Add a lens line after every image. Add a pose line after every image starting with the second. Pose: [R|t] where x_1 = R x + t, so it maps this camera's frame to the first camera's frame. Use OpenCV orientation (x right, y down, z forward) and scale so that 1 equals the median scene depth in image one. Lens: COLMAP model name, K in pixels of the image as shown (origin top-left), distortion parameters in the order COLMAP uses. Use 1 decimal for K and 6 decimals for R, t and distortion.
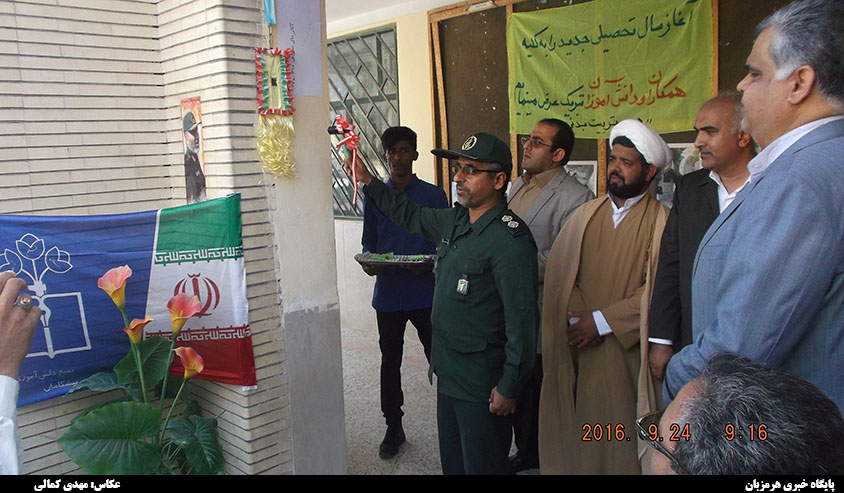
lens RADIAL K [[676.8, 0, 422.5], [0, 676.8, 241.2], [0, 0, 1]] dist [-0.064803, 0.024533]
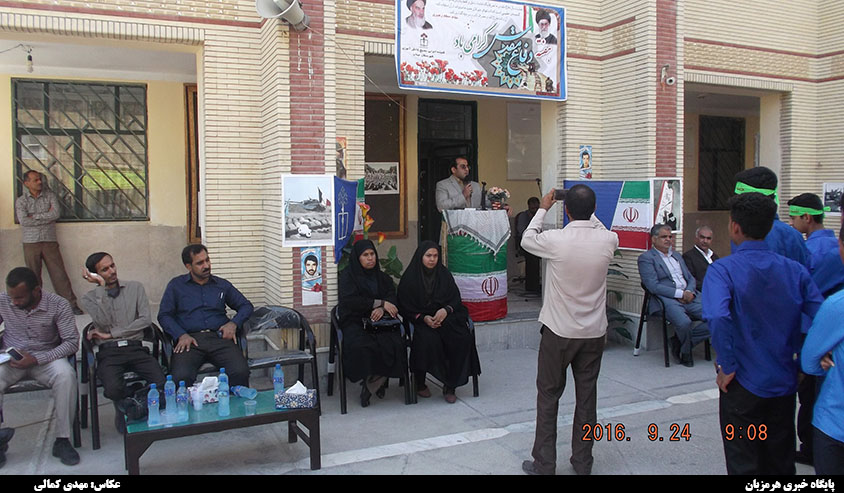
lens RADIAL K [[676.8, 0, 423.4], [0, 676.8, 249.2], [0, 0, 1]] dist [-0.064803, 0.024533]
pose [[0.370808, -0.033736, 0.928097, -2.510632], [0.107418, 0.994191, -0.006779, 0.236466], [-0.922476, 0.102208, 0.372278, -0.142159]]
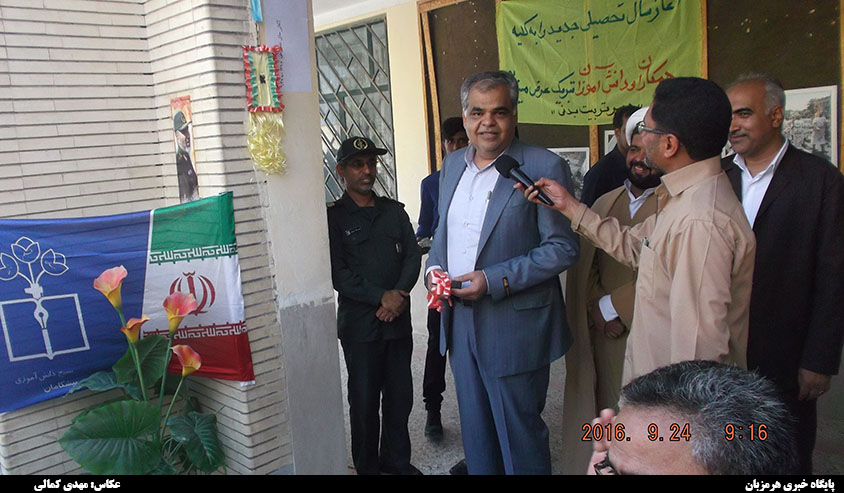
lens RADIAL K [[676.8, 0, 423.0], [0, 676.8, 241.4], [0, 0, 1]] dist [-0.064803, 0.024533]
pose [[0.999665, -0.025808, 0.001827, 0.010460], [0.025770, 0.999498, 0.018426, -0.007139], [-0.002302, -0.018372, 0.999829, -0.009145]]
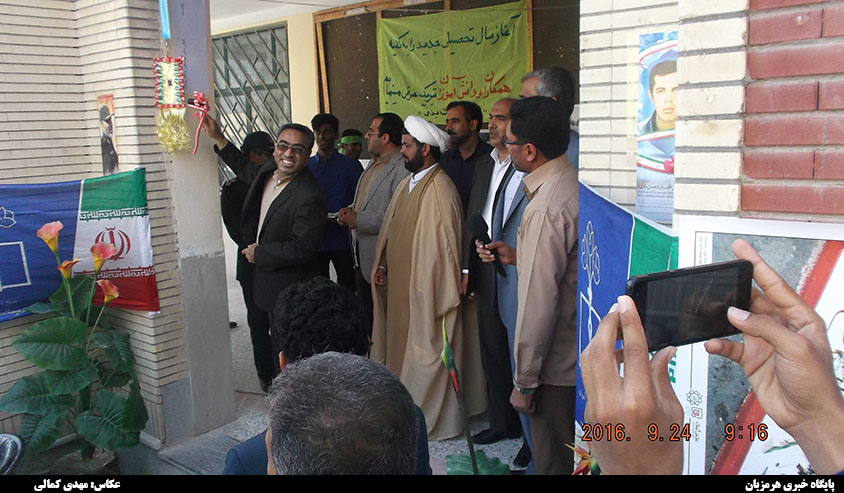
lens RADIAL K [[676.8, 0, 428.2], [0, 676.8, 237.5], [0, 0, 1]] dist [-0.064803, 0.024533]
pose [[0.992352, -0.008650, 0.123136, 0.120070], [0.005249, 0.999596, 0.027916, 0.032599], [-0.123328, -0.027056, 0.991997, -0.384162]]
